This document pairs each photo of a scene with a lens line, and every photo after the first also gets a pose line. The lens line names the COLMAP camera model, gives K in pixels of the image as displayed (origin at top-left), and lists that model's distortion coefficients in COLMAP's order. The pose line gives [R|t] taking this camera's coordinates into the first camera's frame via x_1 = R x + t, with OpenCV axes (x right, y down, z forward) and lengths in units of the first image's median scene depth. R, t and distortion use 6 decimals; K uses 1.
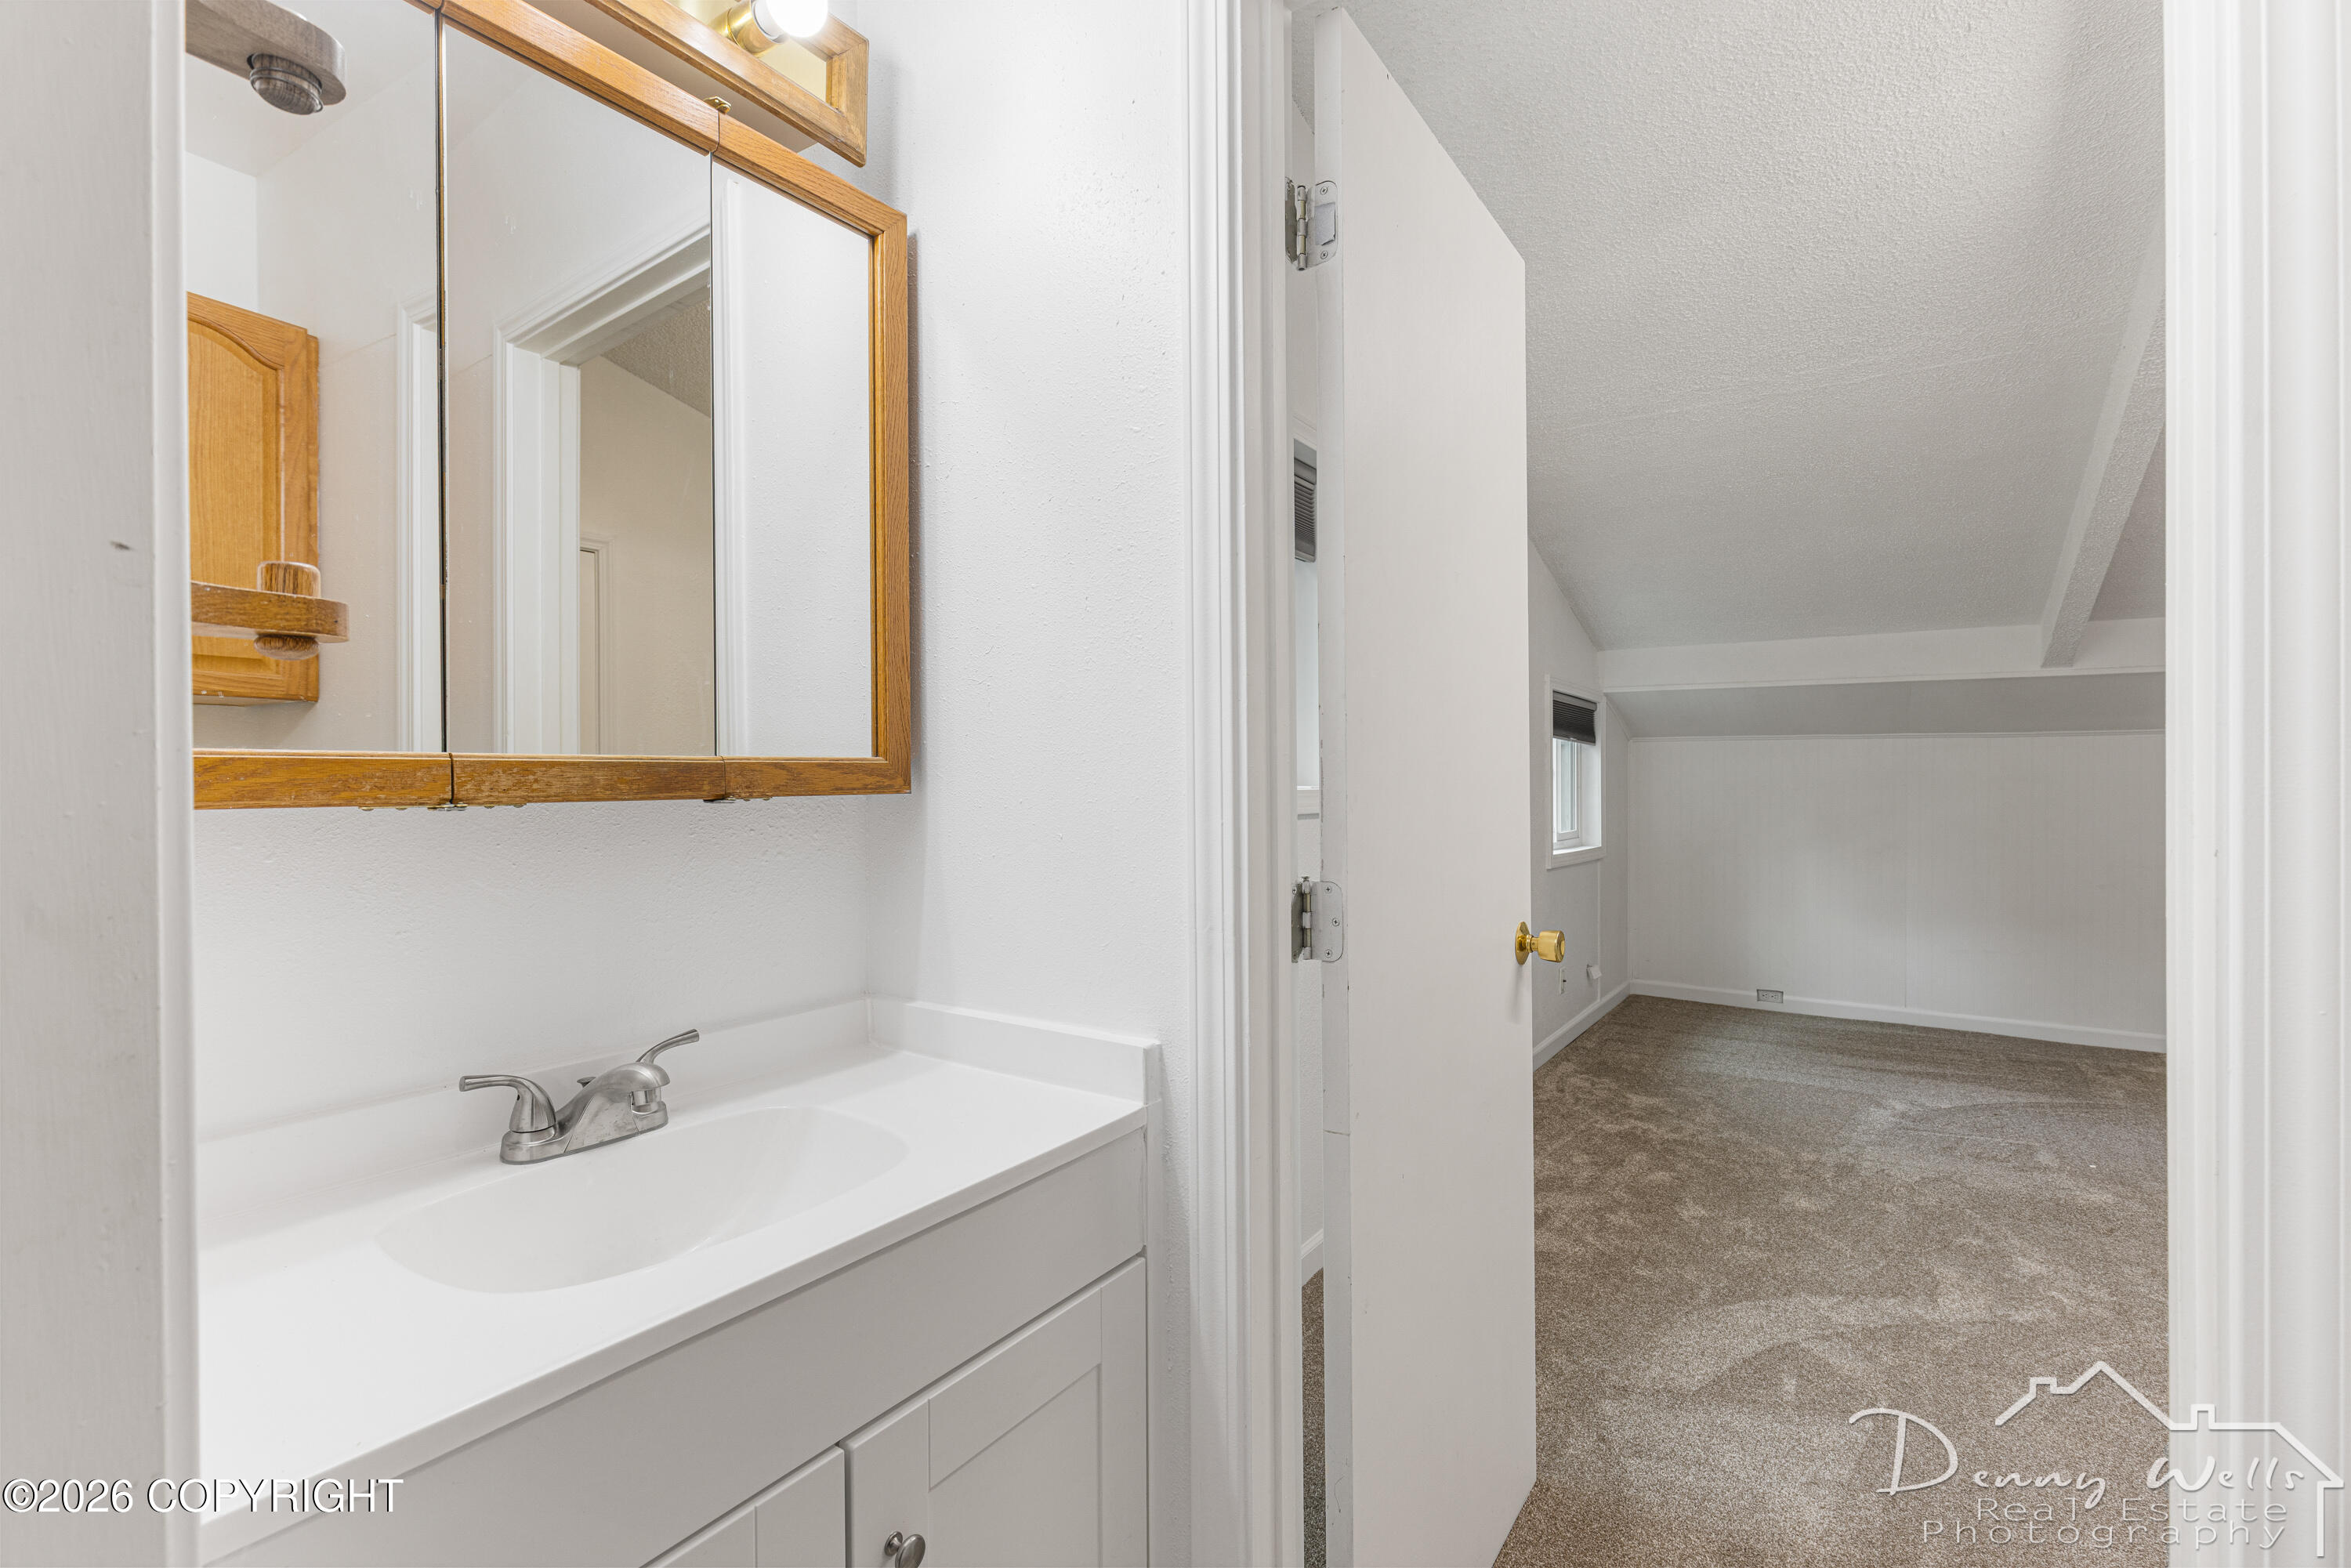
lens RADIAL K [[1044.9, 0, 1184.3], [0, 1044.9, 765.4], [0, 0, 1]] dist [0.002041, 0.000761]
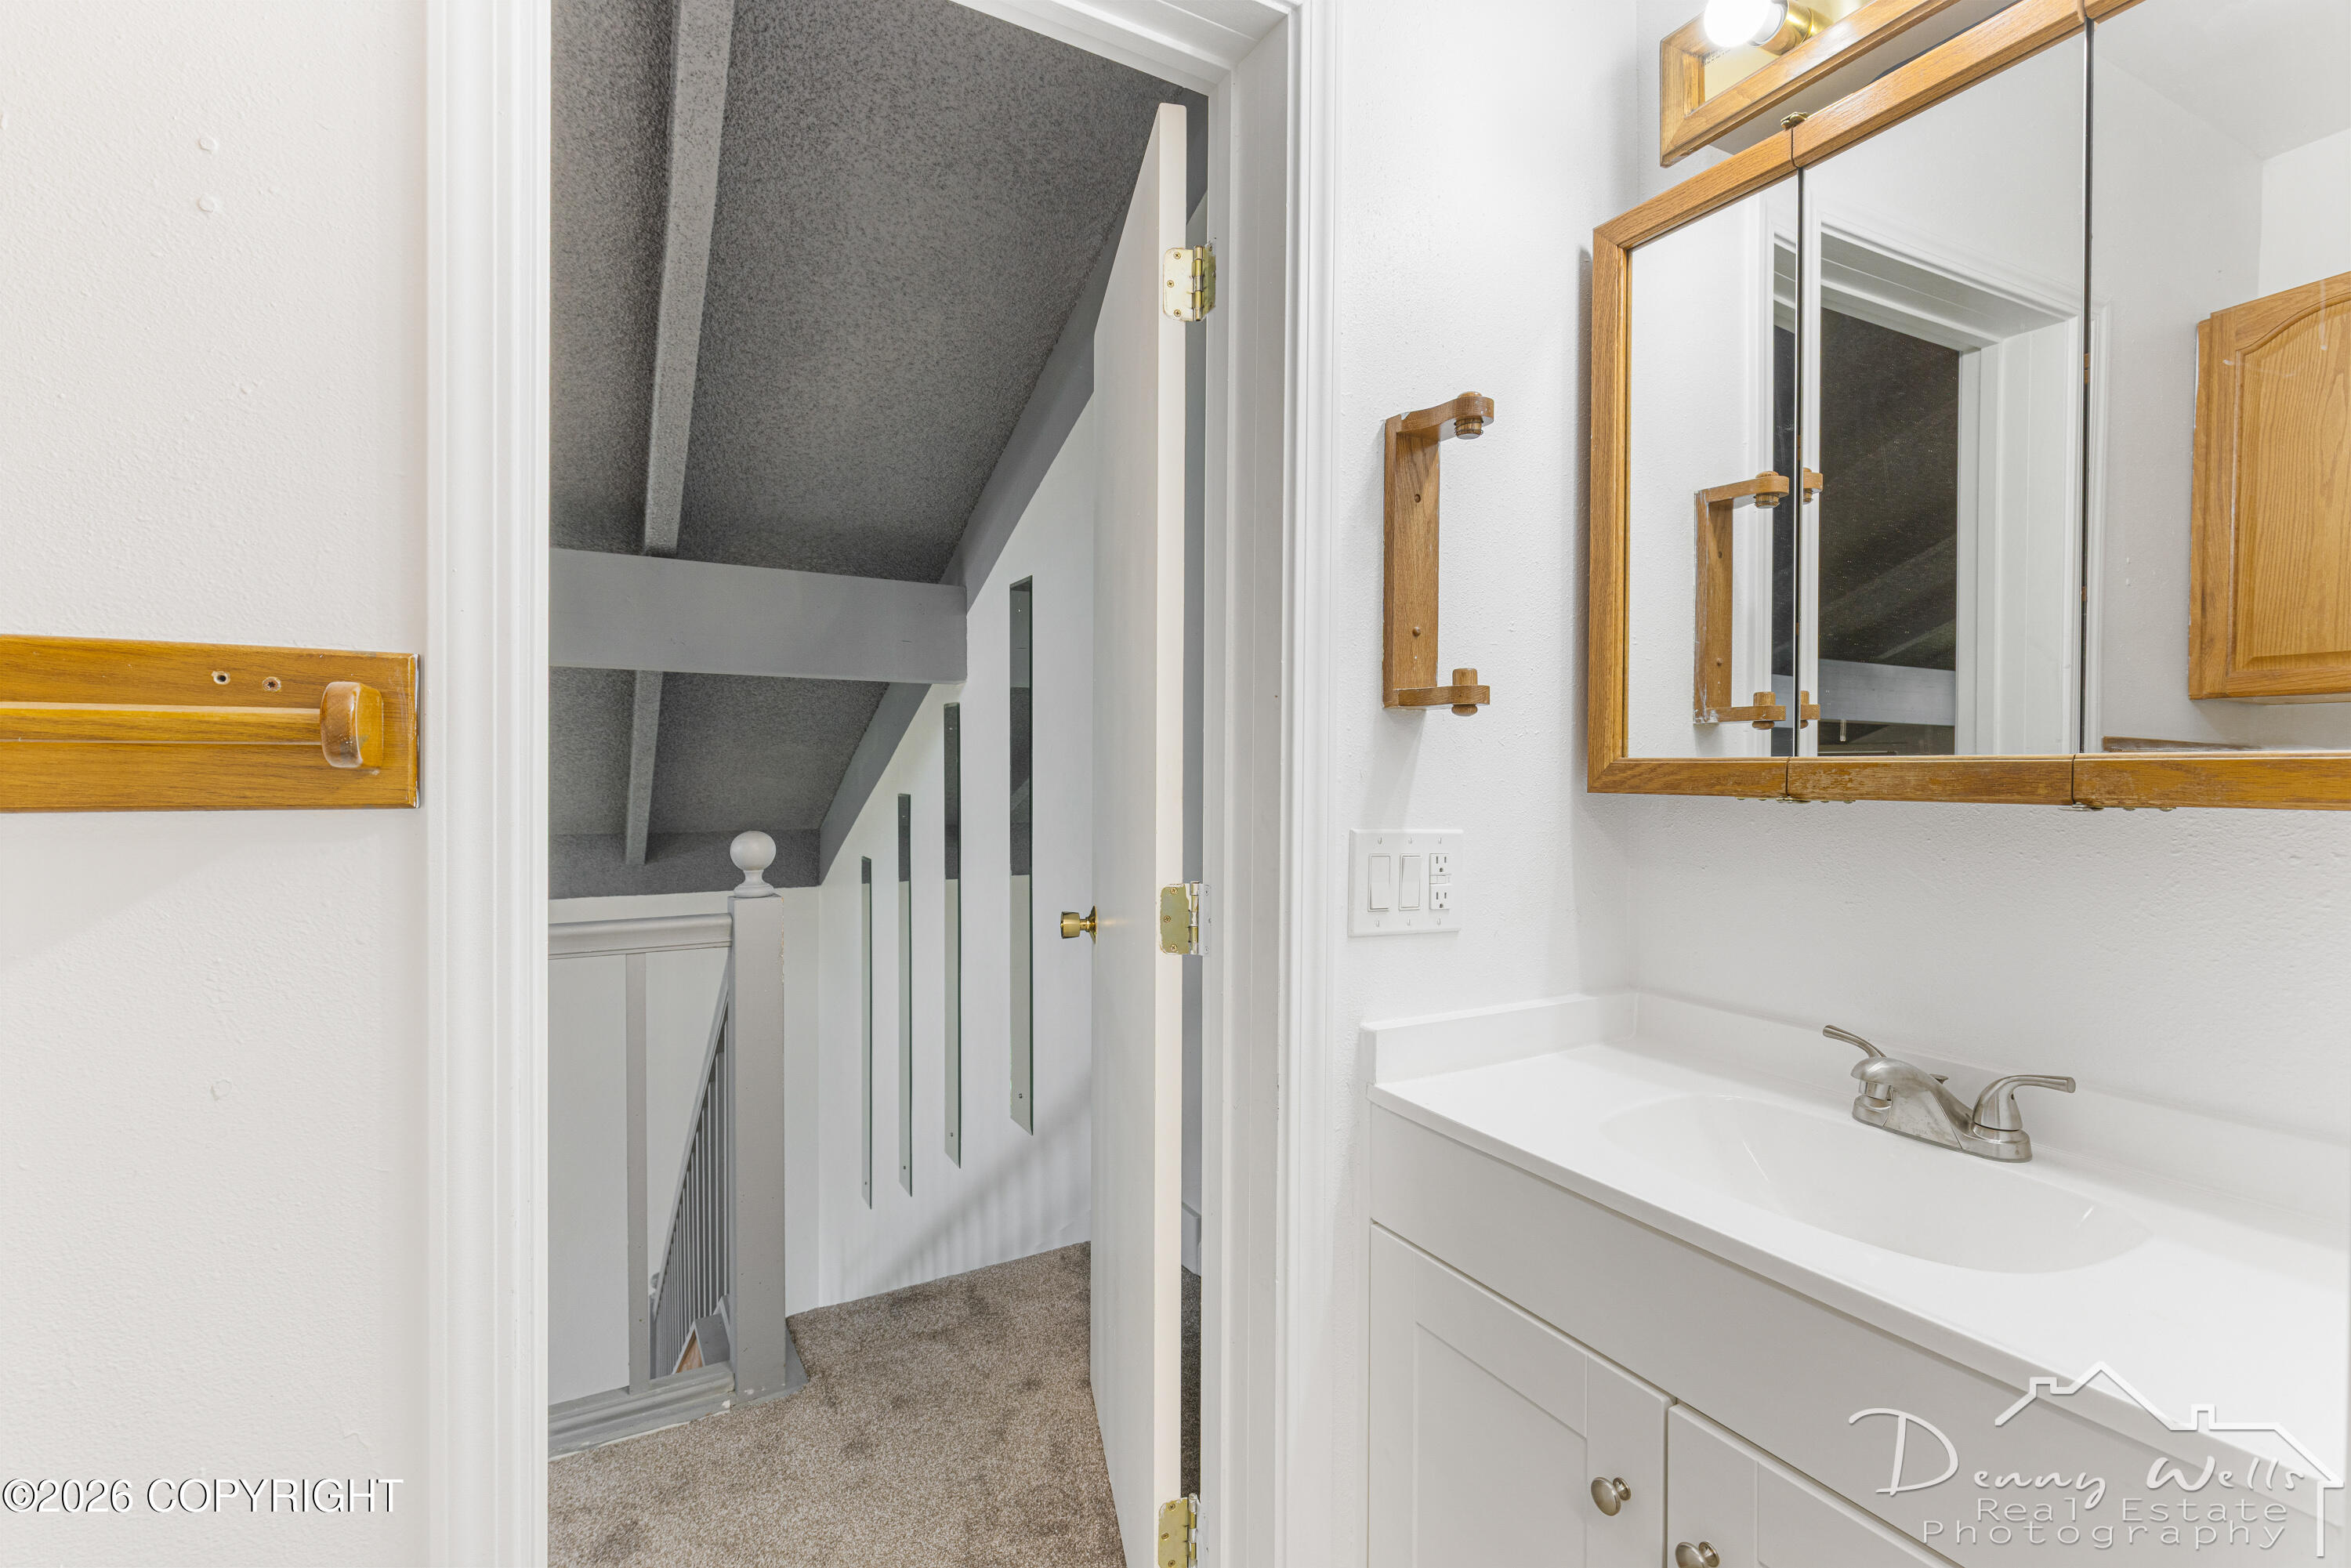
lens RADIAL K [[1044.9, 0, 1178.1], [0, 1044.9, 790.4], [0, 0, 1]] dist [0.002041, 0.000761]
pose [[-0.453257, 0.025220, -0.891023, 0.695130], [0.010935, 0.999682, 0.022733, -0.007463], [0.891313, 0.000561, -0.453388, 0.852872]]
